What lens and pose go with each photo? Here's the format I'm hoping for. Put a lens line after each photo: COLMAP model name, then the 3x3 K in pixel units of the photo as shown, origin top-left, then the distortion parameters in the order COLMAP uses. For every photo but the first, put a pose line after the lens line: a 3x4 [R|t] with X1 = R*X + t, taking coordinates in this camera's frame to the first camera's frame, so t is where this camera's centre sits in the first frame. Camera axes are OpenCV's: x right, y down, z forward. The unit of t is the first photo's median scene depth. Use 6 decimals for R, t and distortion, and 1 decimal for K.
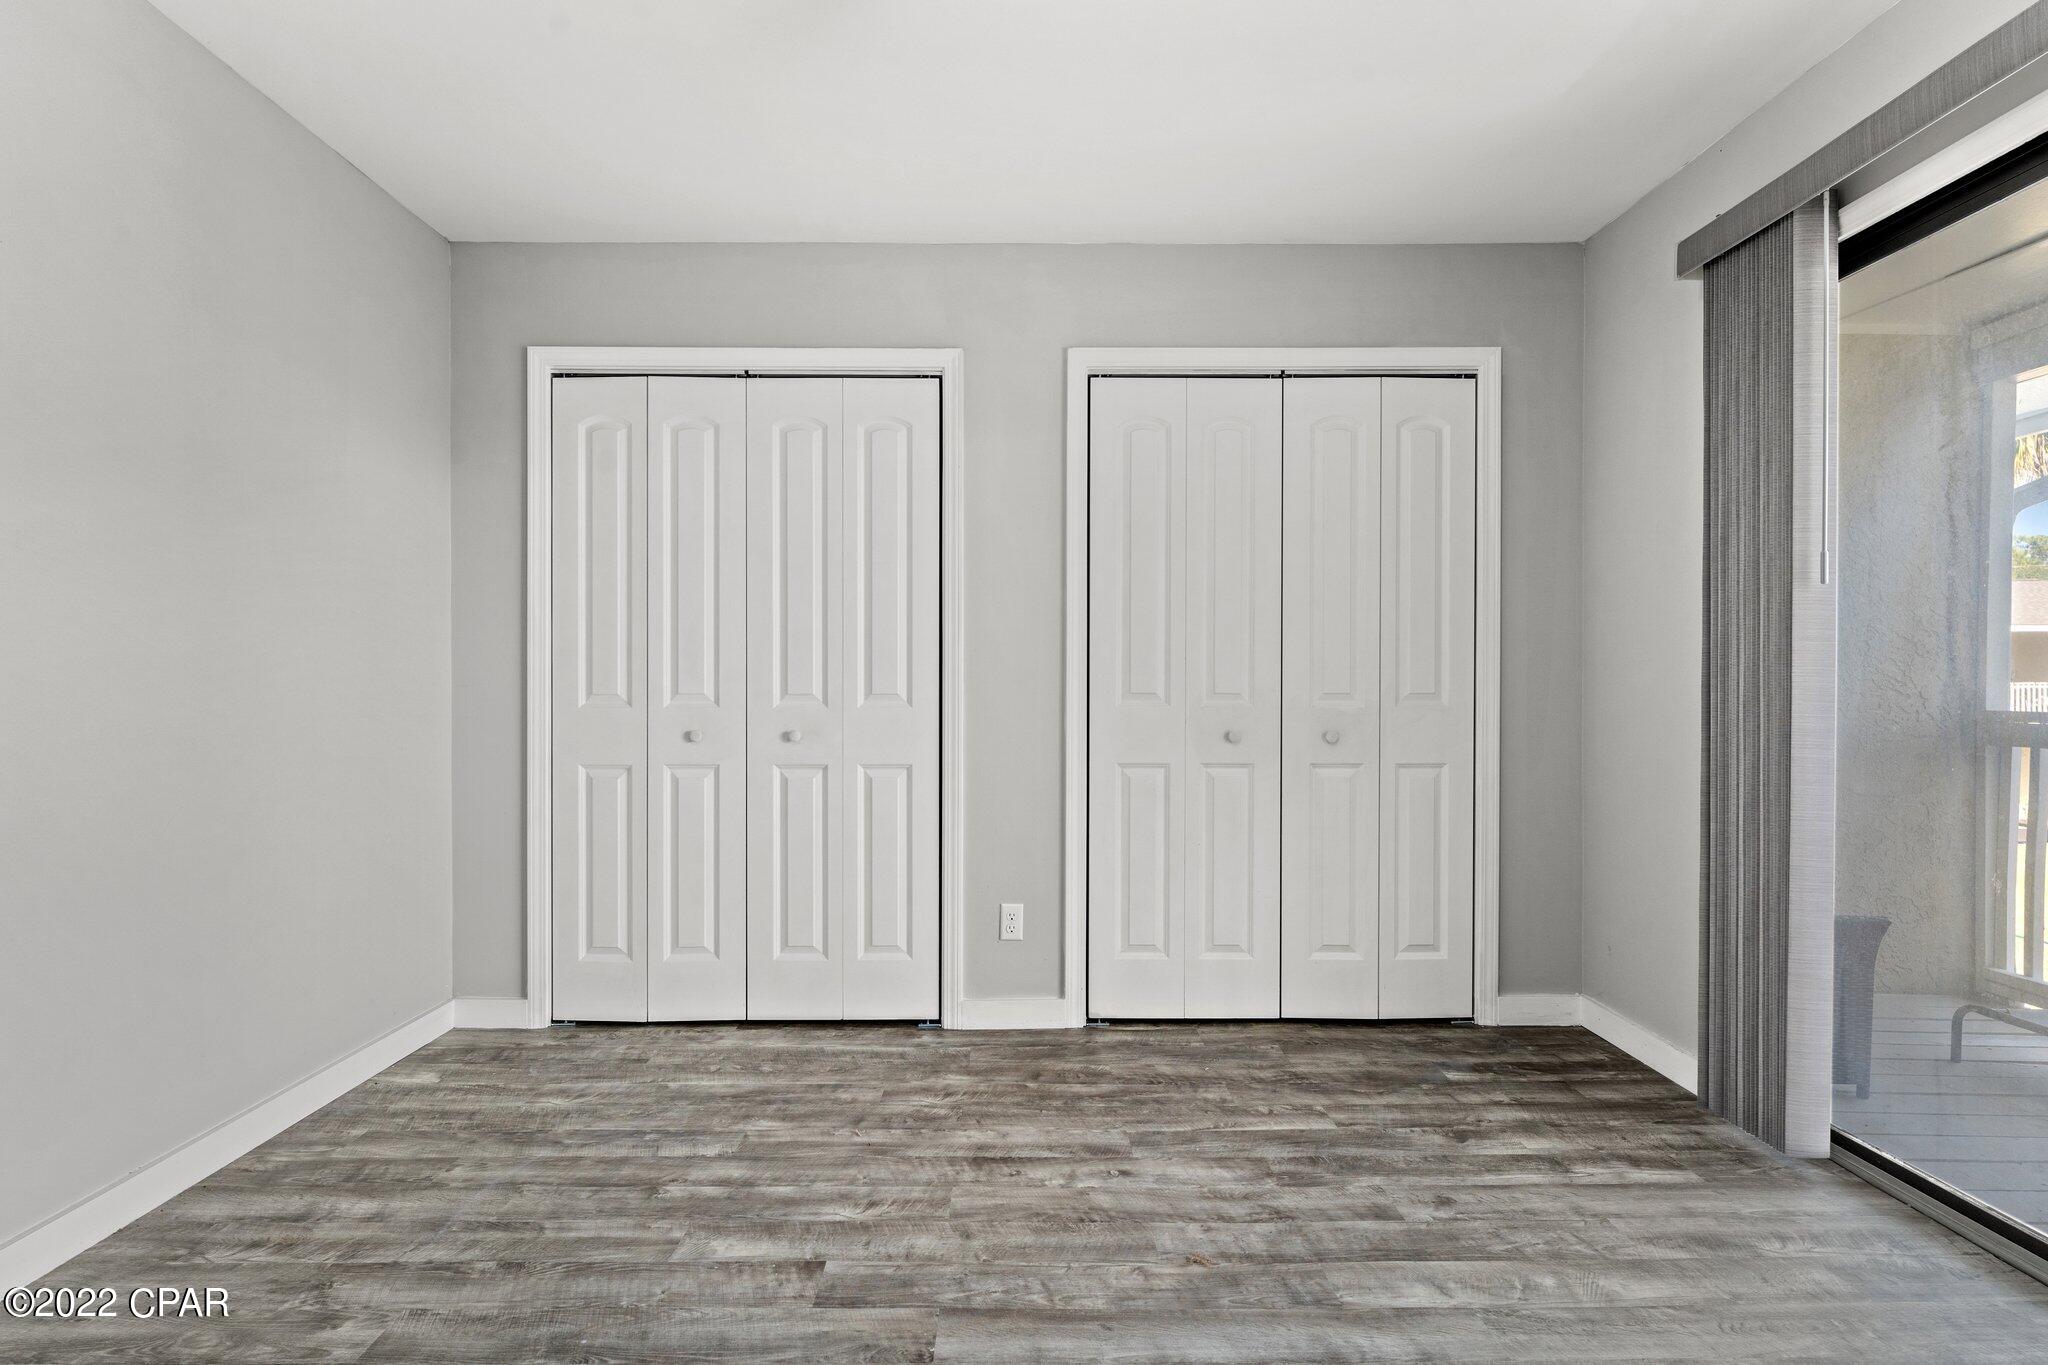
lens RADIAL K [[1059.2, 0, 1019.3], [0, 1059.2, 693.0], [0, 0, 1]] dist [0.000714, -0.003192]
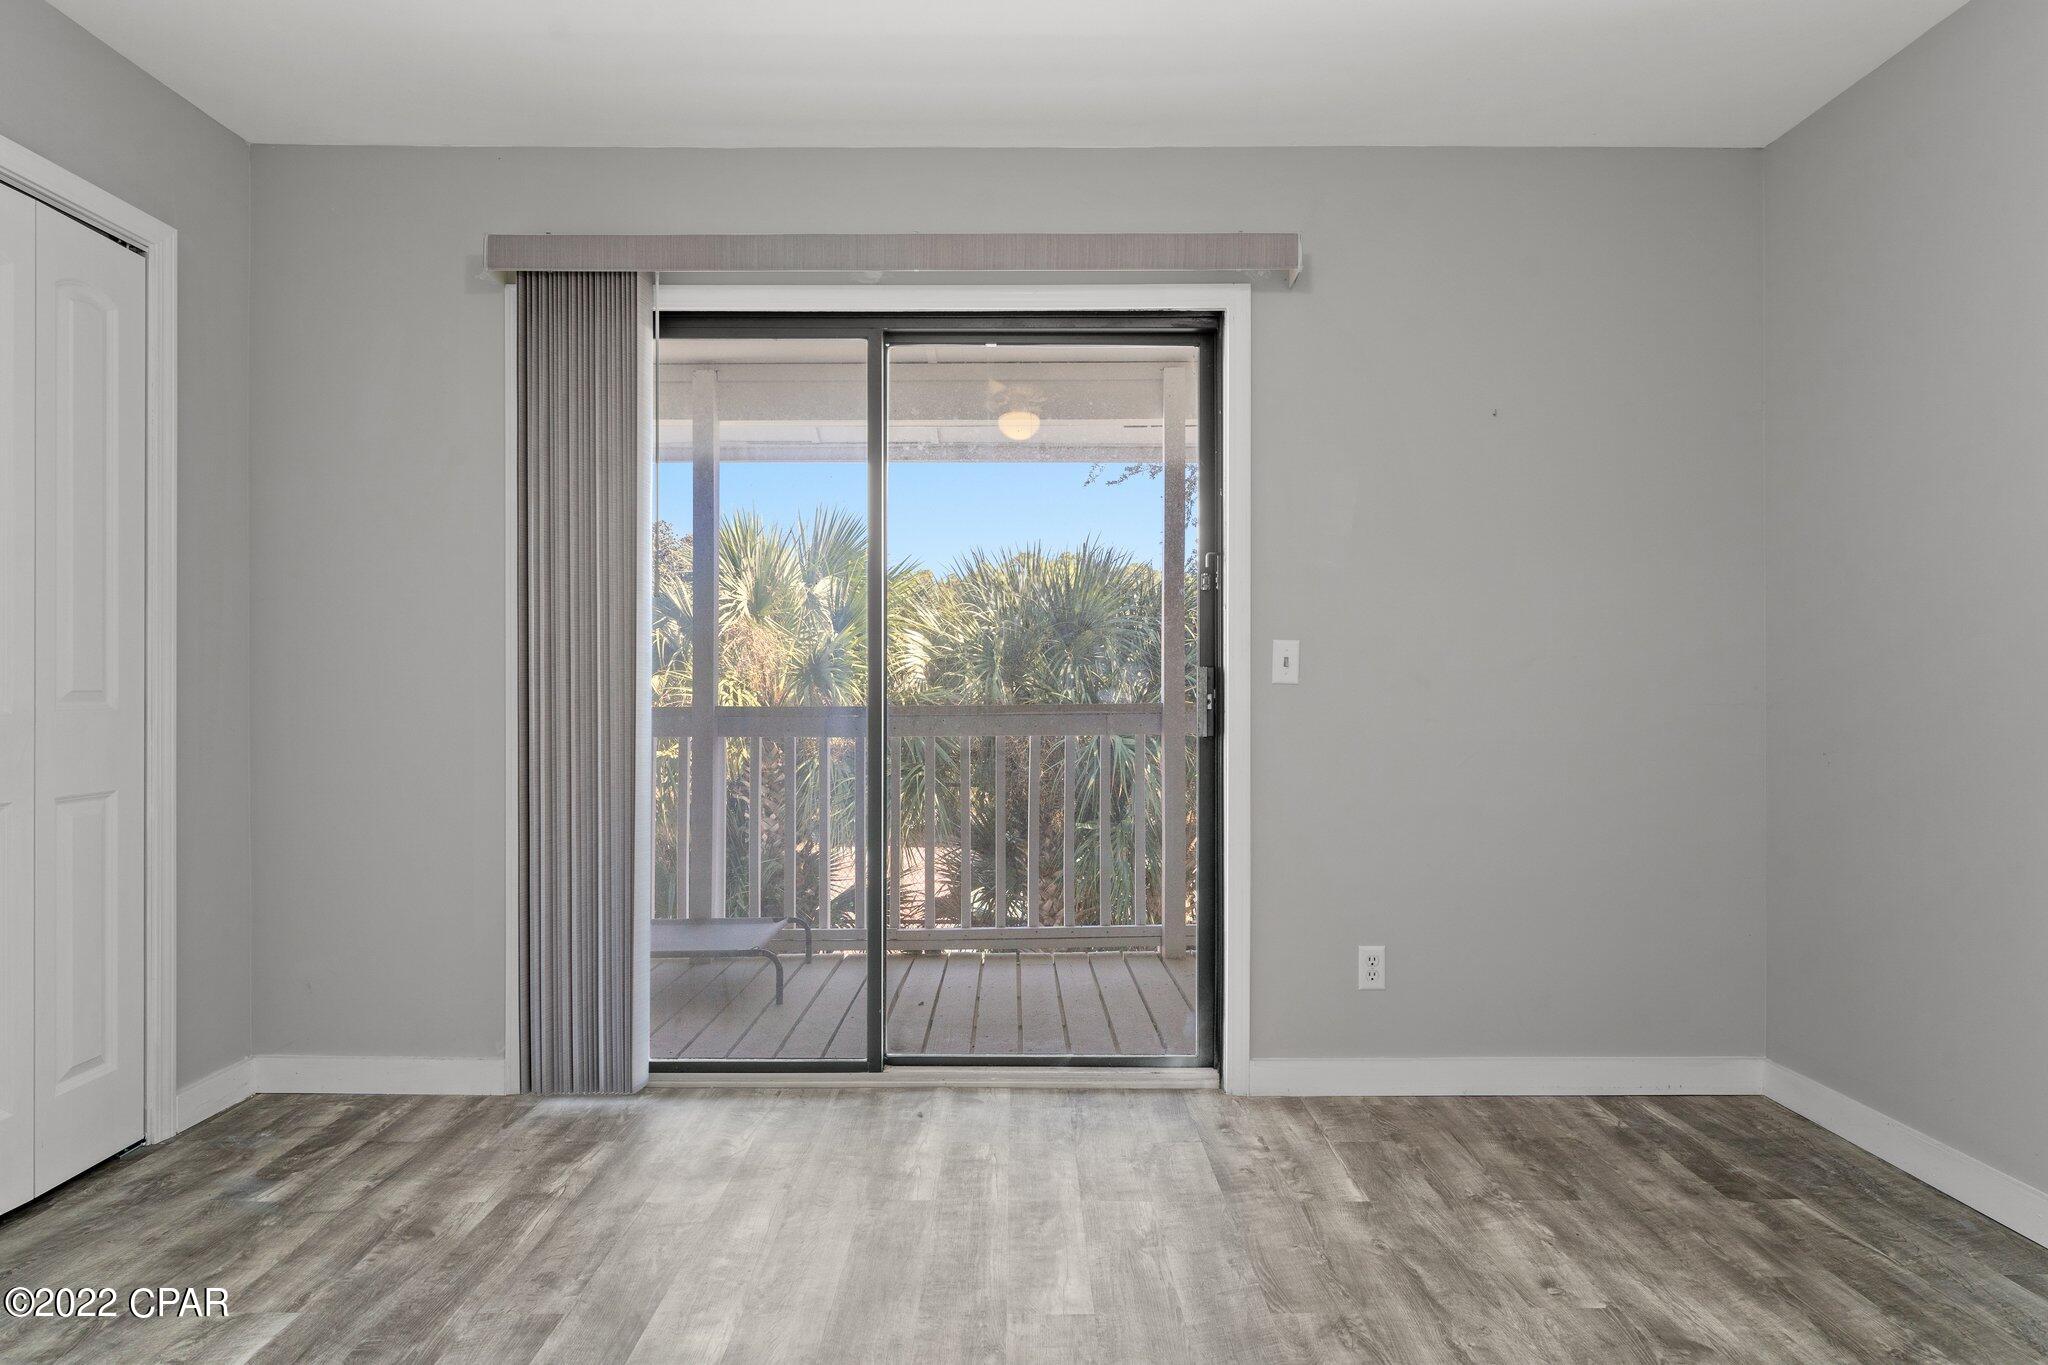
lens RADIAL K [[1112.4, 0, 1008.9], [0, 1112.4, 688.1], [0, 0, 1]] dist [-0.003011, 0.001322]
pose [[0.013105, 0.000688, 0.999914, -0.397282], [0.001941, 0.999998, -0.000713, 0.000435], [-0.999912, 0.001950, 0.013104, 0.487737]]
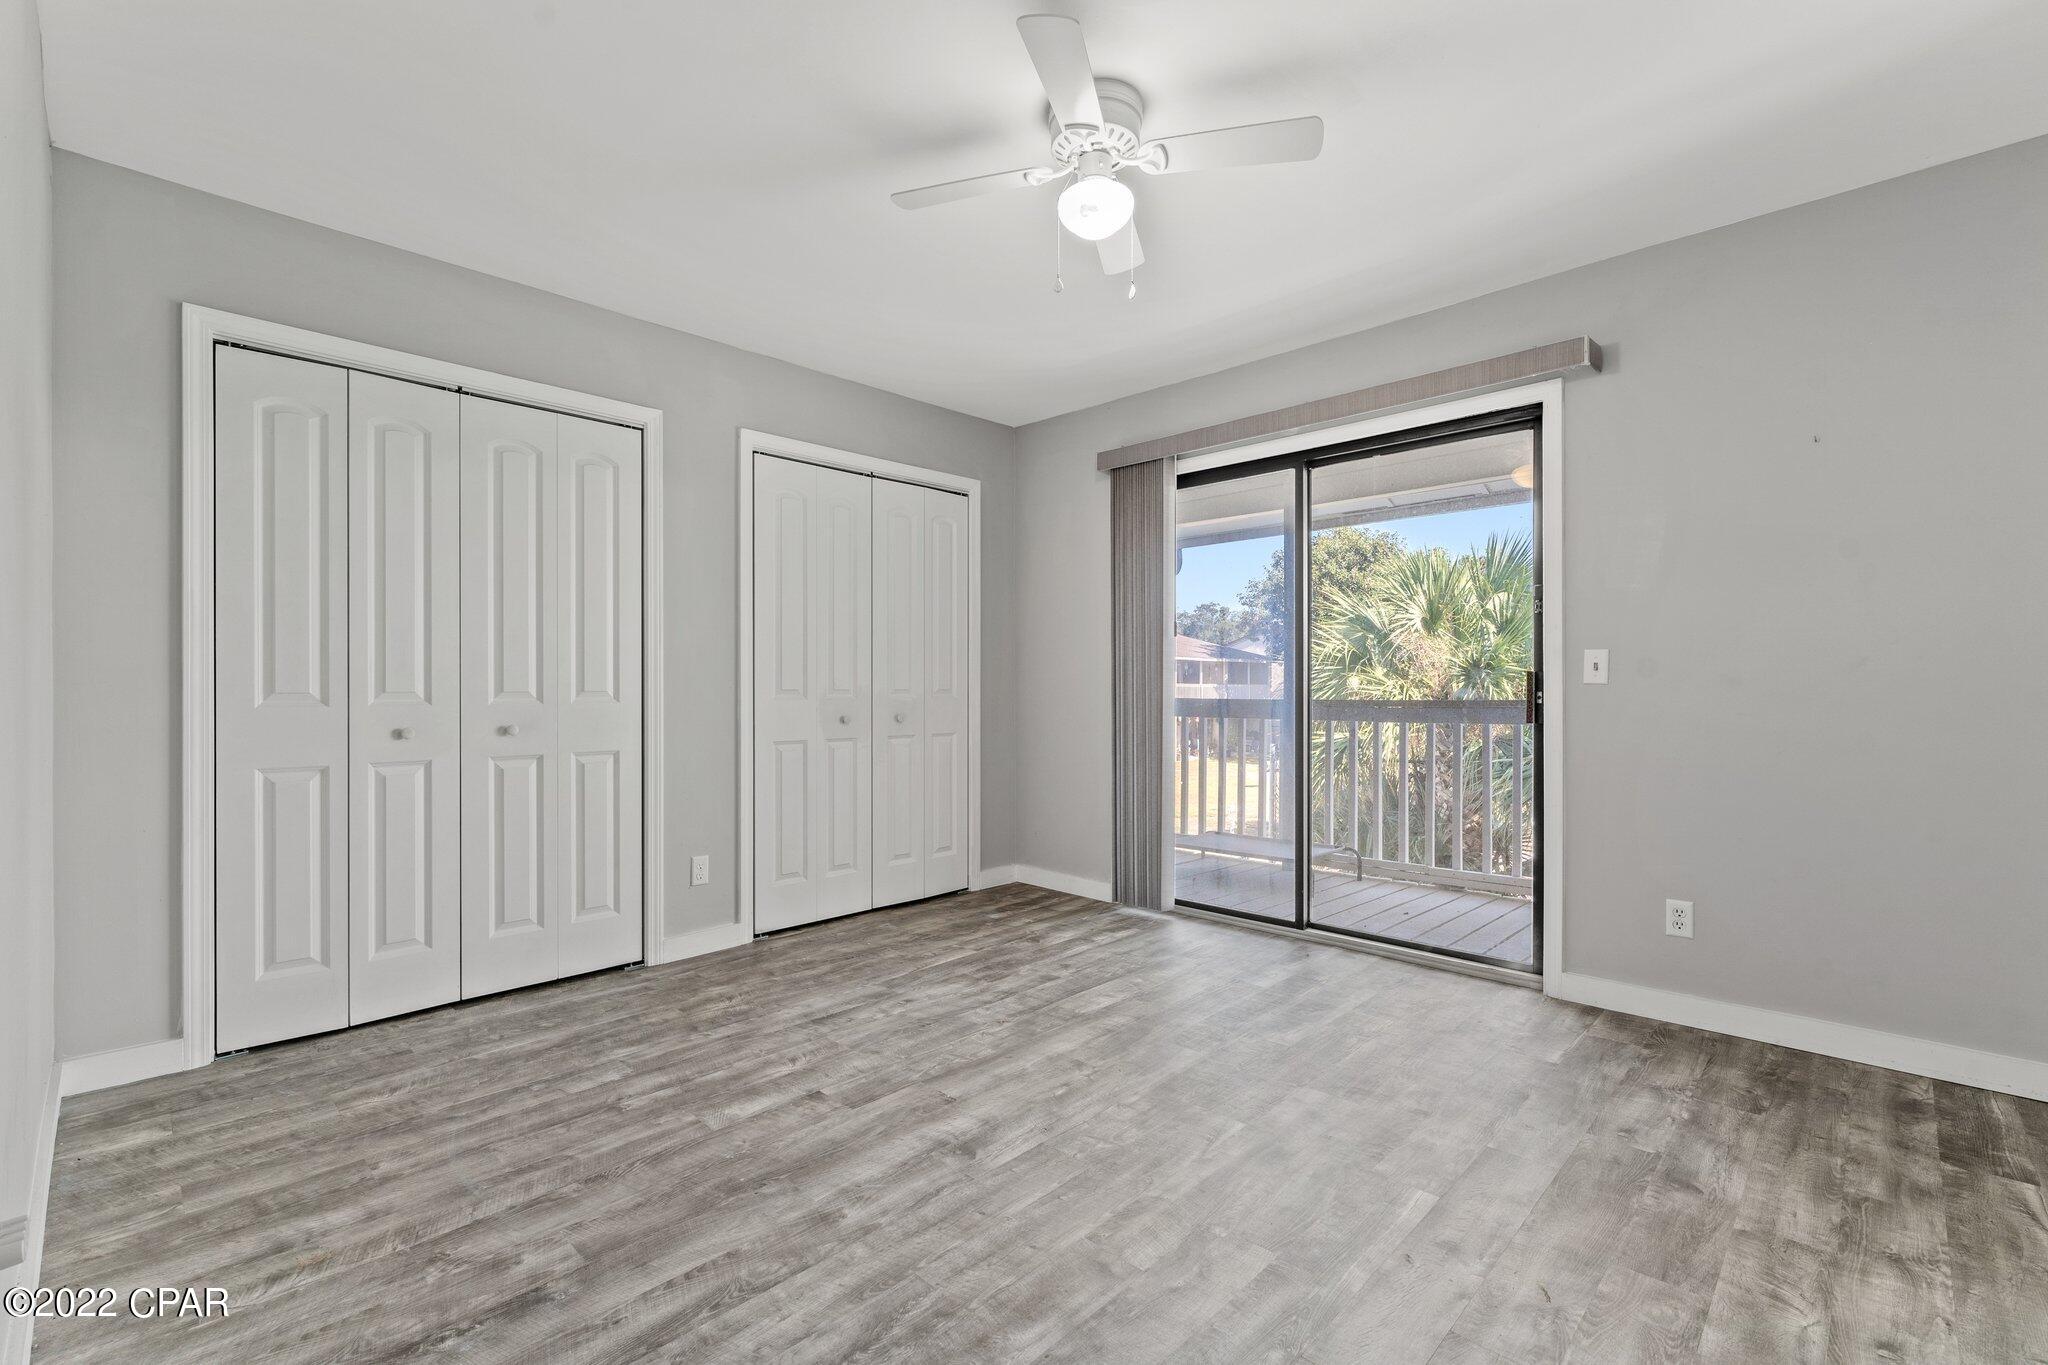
lens RADIAL K [[882.4, 0, 1007.7], [0, 882.4, 685.6], [0, 0, 1]] dist [0.000831, -0.000043]
pose [[0.710960, -0.000458, 0.703233, -0.593996], [0.003477, 0.999990, -0.002864, -0.001242], [-0.703224, 0.004481, 0.710954, -0.014628]]
